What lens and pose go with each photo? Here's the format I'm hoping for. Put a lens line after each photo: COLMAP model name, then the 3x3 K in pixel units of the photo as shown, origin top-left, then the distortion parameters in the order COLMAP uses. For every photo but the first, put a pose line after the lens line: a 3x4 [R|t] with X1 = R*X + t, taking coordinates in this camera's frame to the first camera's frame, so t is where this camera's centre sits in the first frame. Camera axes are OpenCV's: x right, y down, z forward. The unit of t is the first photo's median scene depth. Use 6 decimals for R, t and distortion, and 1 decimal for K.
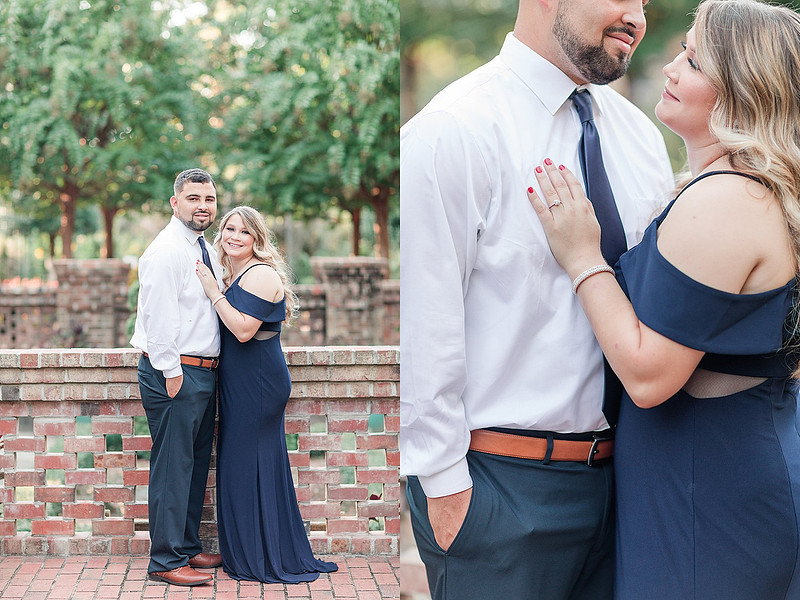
lens RADIAL K [[2084.3, 0, 400.0], [0, 2084.3, 300.0], [0, 0, 1]] dist [-0.152306, 0.266386]
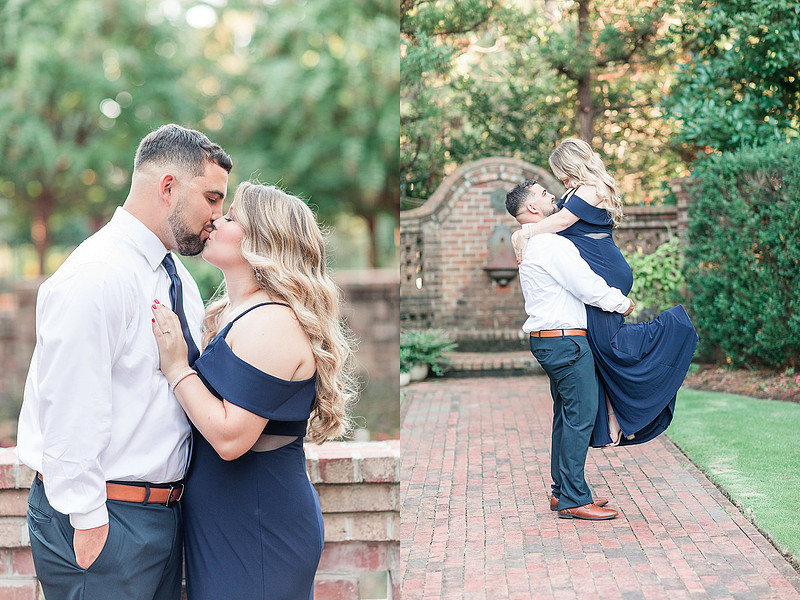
lens RADIAL K [[2084.3, 0, 400.0], [0, 2084.3, 300.0], [0, 0, 1]] dist [-0.152306, 0.266386]
pose [[0.999942, -0.010464, -0.002434, -0.010161], [0.010447, 0.999922, -0.006857, -0.003800], [0.002506, 0.006832, 0.999974, 0.153145]]
